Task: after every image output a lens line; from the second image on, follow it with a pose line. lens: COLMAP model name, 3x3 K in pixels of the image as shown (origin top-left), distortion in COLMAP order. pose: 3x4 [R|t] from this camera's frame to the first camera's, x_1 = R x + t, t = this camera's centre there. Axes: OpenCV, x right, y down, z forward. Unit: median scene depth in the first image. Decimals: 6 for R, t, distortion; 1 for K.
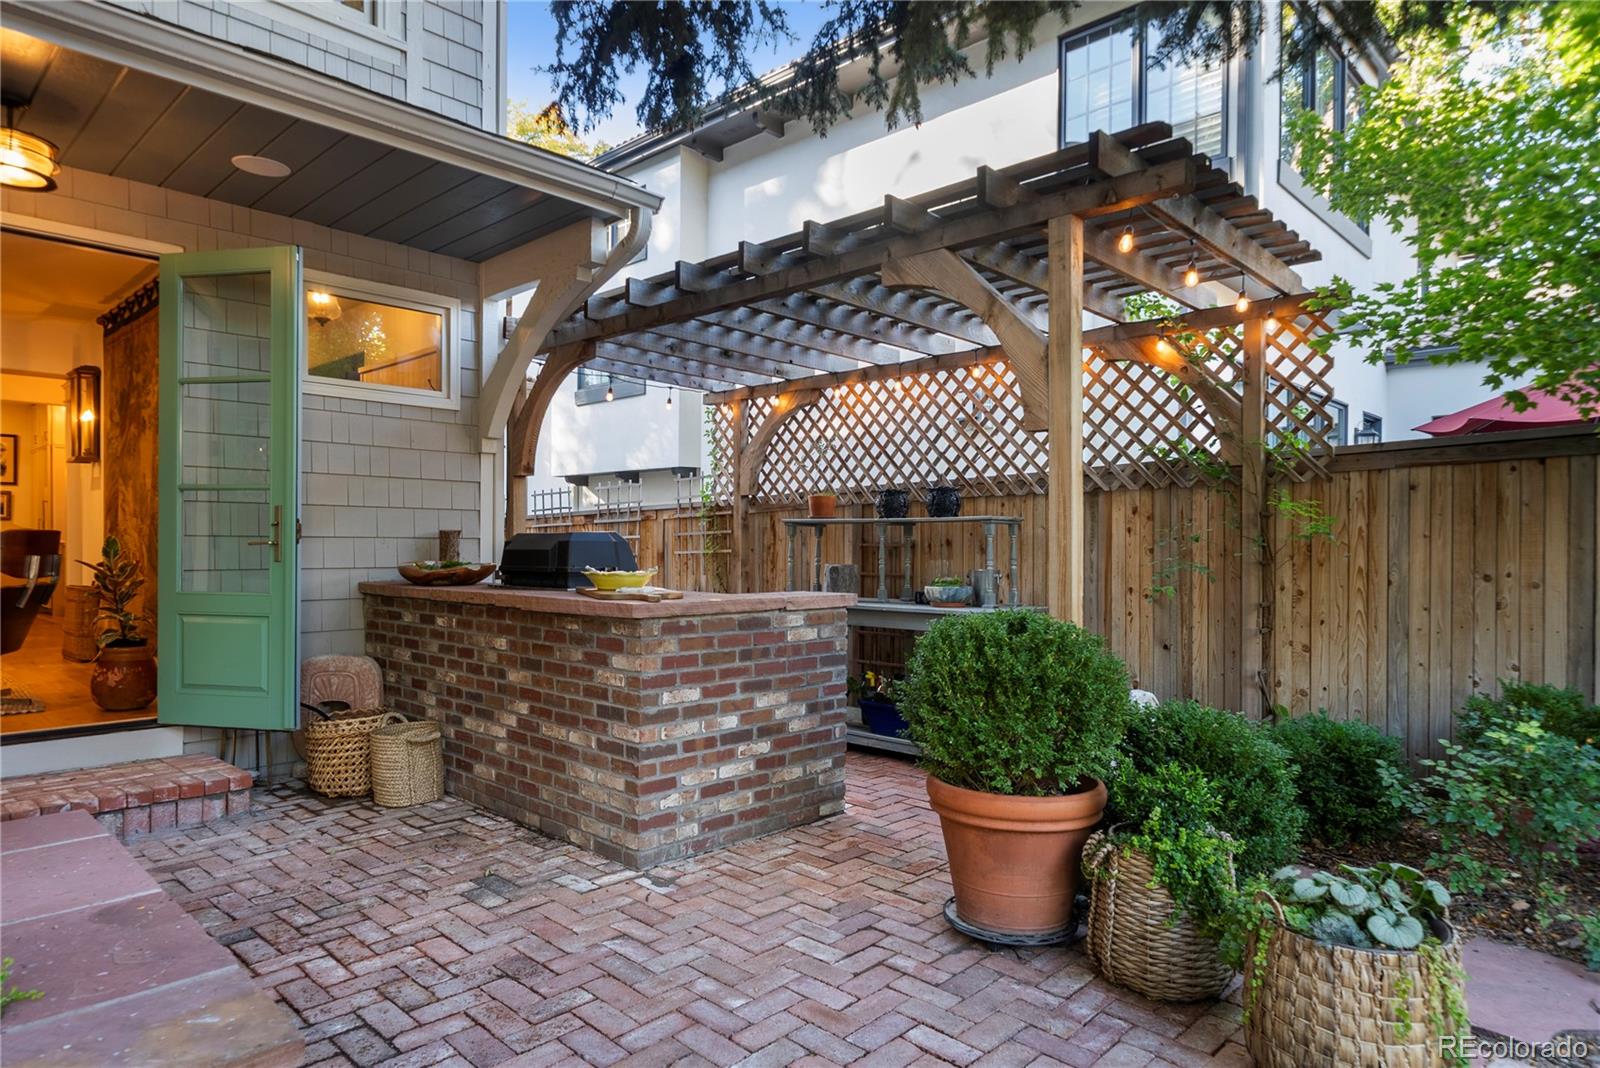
lens RADIAL K [[976.1, 0, 800.0], [0, 976.1, 534.0], [0, 0, 1]] dist [0.000250, 0.000105]
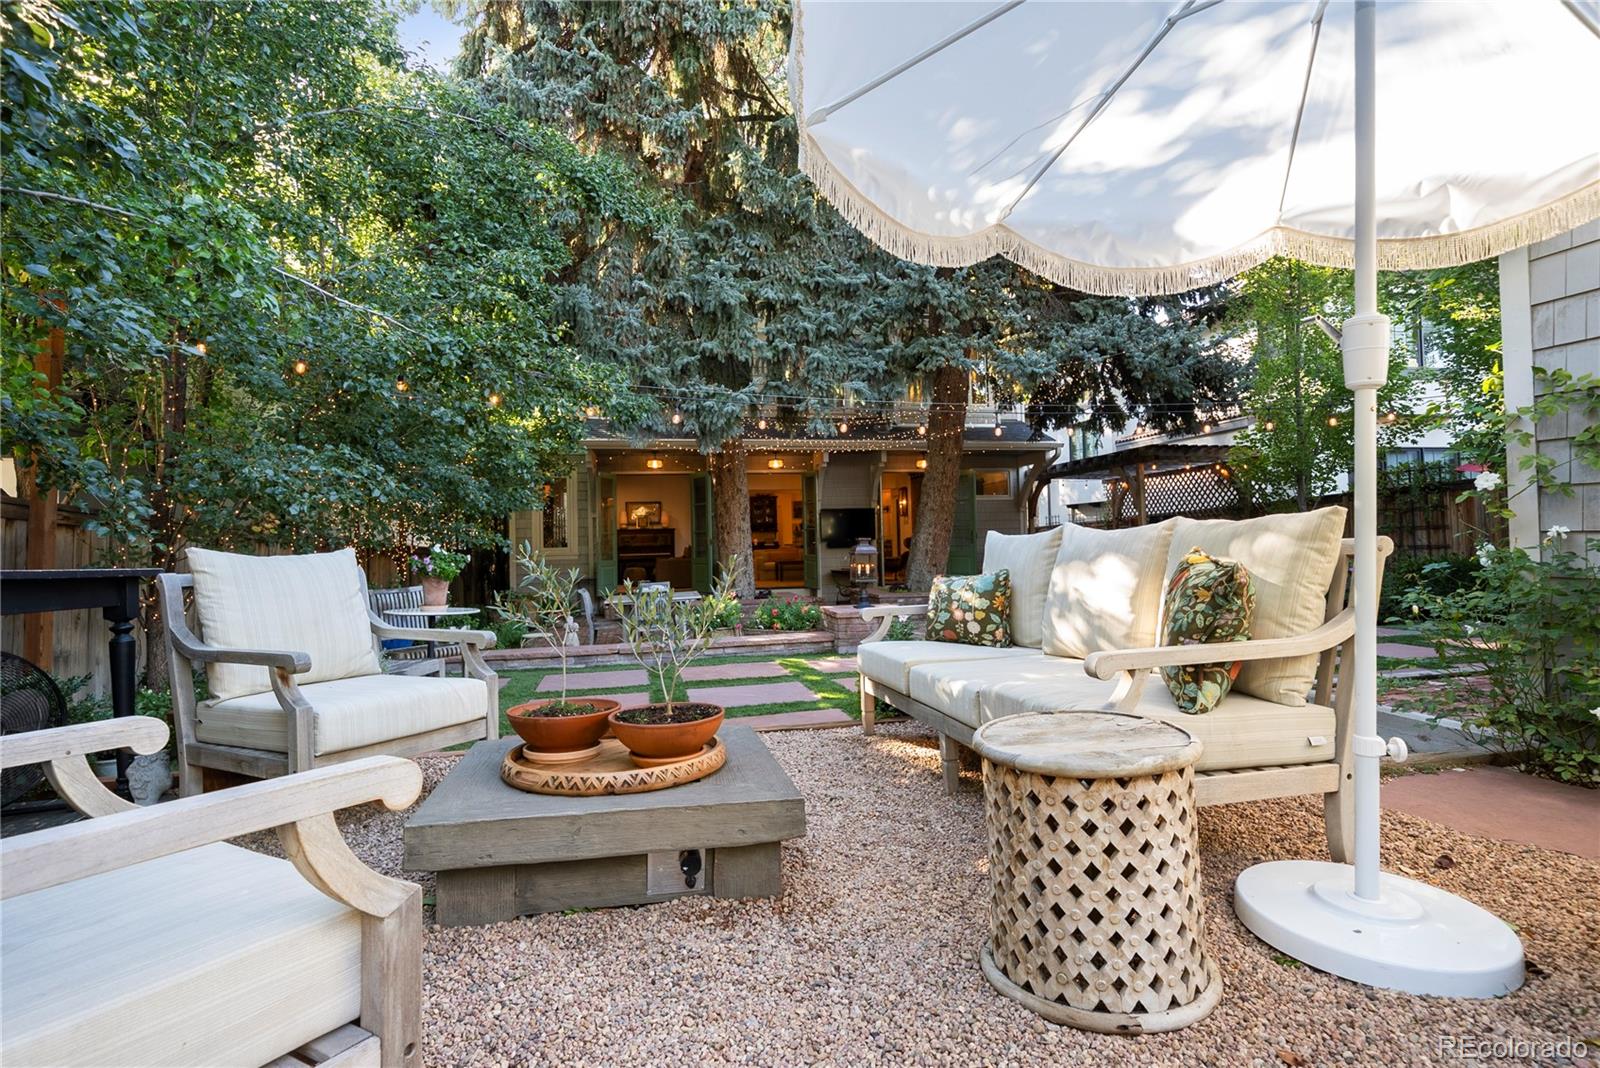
lens RADIAL K [[804.6, 0, 796.1], [0, 804.6, 524.9], [0, 0, 1]] dist [-0.001337, -0.000205]
pose [[0.815847, -0.036335, -0.577125, 0.693916], [0.032545, 0.999327, -0.016910, -0.014625], [0.577351, -0.004986, 0.816481, -1.850922]]
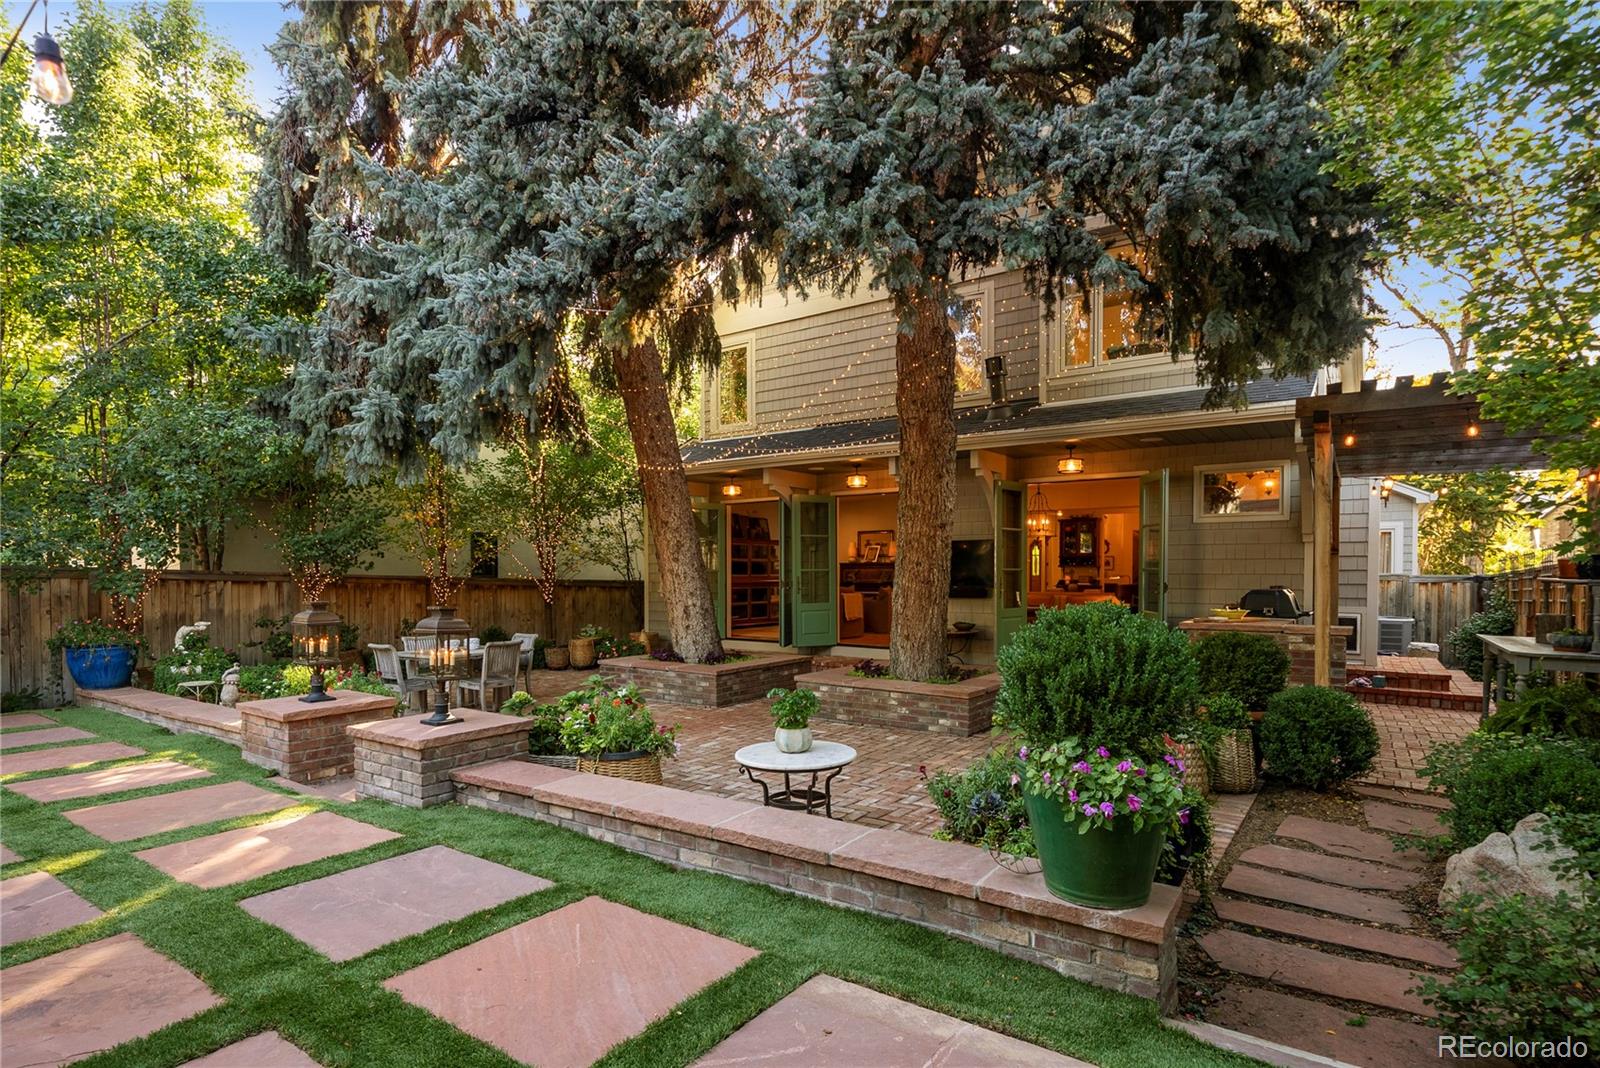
lens RADIAL K [[805.3, 0, 795.0], [0, 805.3, 600.0], [0, 0, 1]] dist [0.002382, 0.000304]
pose [[0.147920, 0.029682, -0.988554, 1.044013], [0.011710, 0.999427, 0.031761, -0.037996], [0.988930, -0.016274, 0.147488, -0.157780]]
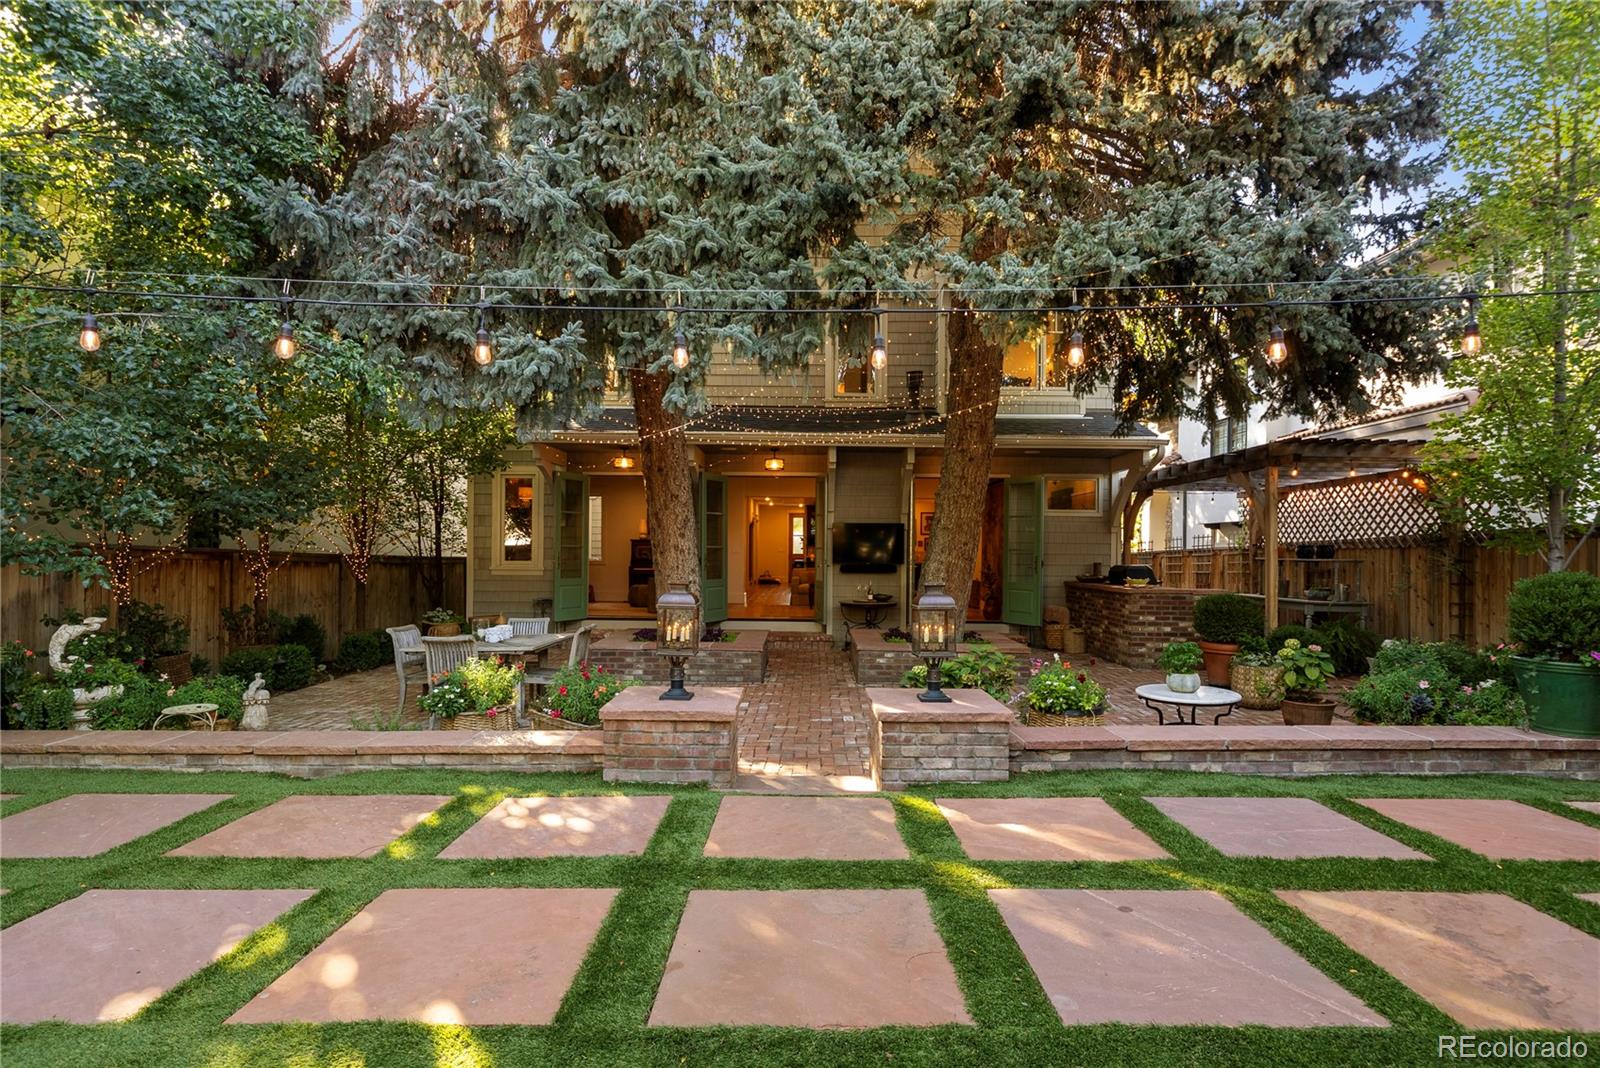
lens RADIAL K [[789.7, 0, 790.5], [0, 789.7, 559.3], [0, 0, 1]] dist [0.001561, 0.000410]
pose [[0.682834, 0.009497, -0.730511, 0.648509], [0.001171, 0.999900, 0.014094, -0.045040], [0.730572, -0.010479, 0.682755, -1.089461]]
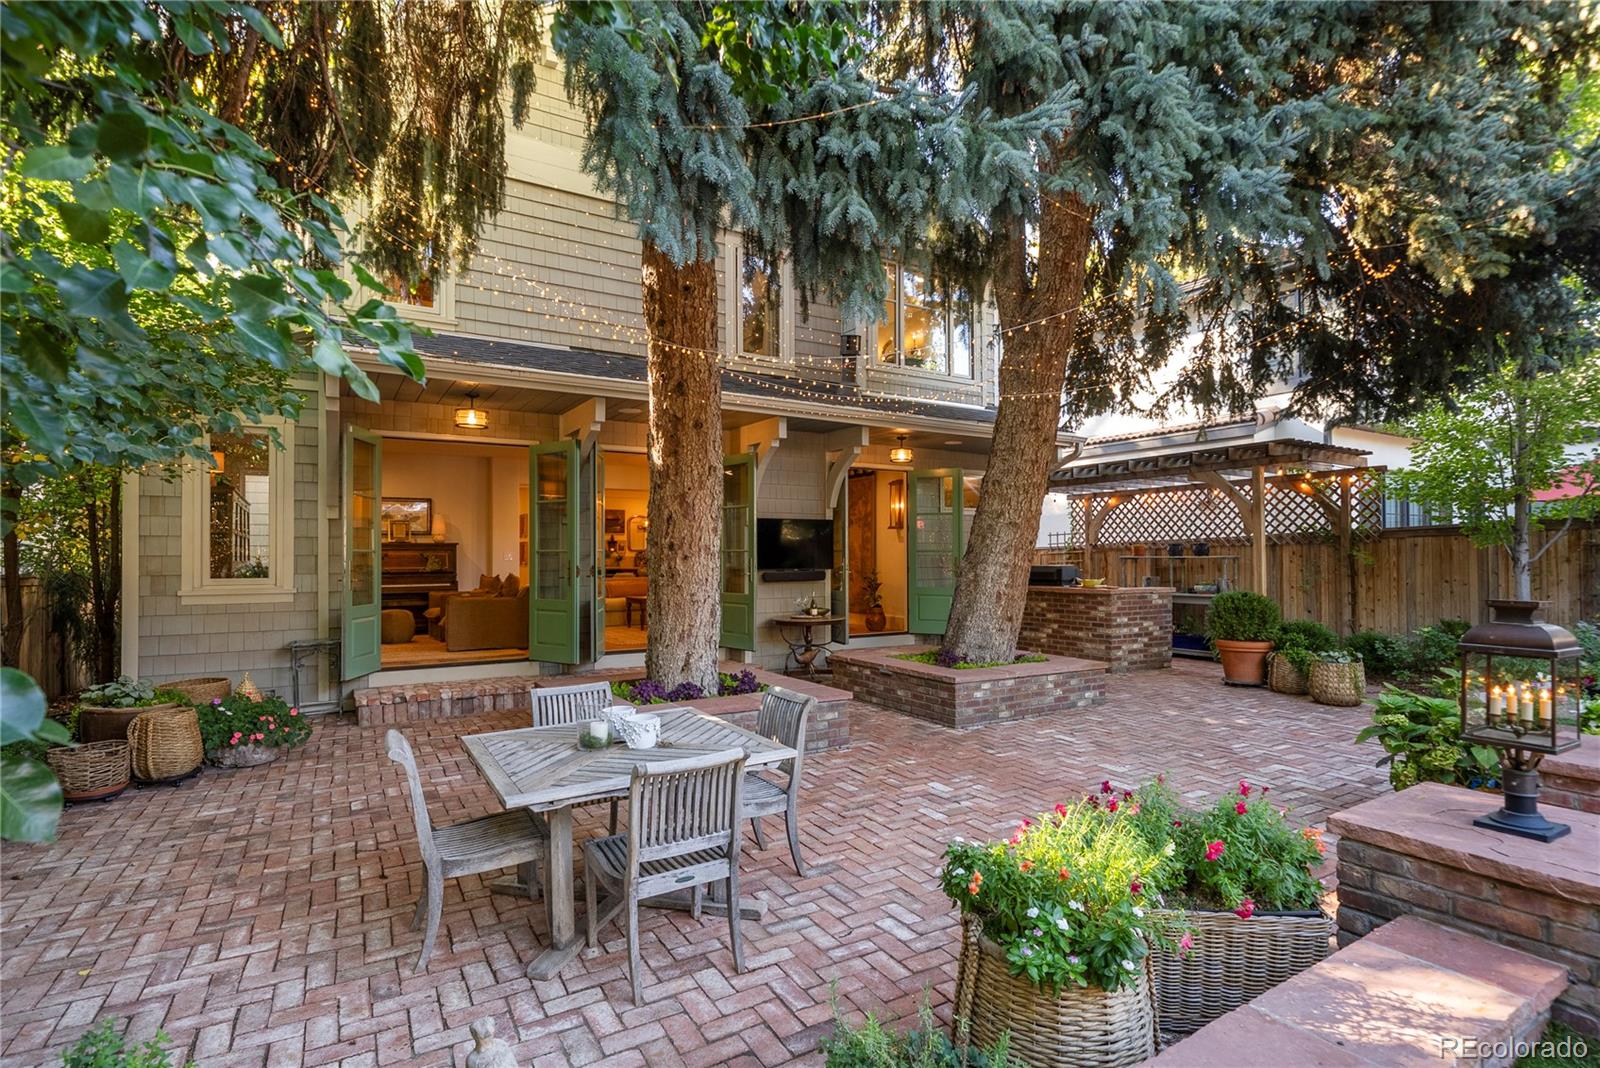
lens RADIAL K [[795.6, 0, 799.3], [0, 795.6, 541.9], [0, 0, 1]] dist [0.001989, 0.000347]
pose [[0.965748, -0.014434, -0.259079, -0.299889], [0.011952, 0.999866, -0.011154, -0.043217], [0.259205, 0.007676, 0.965792, -1.128364]]
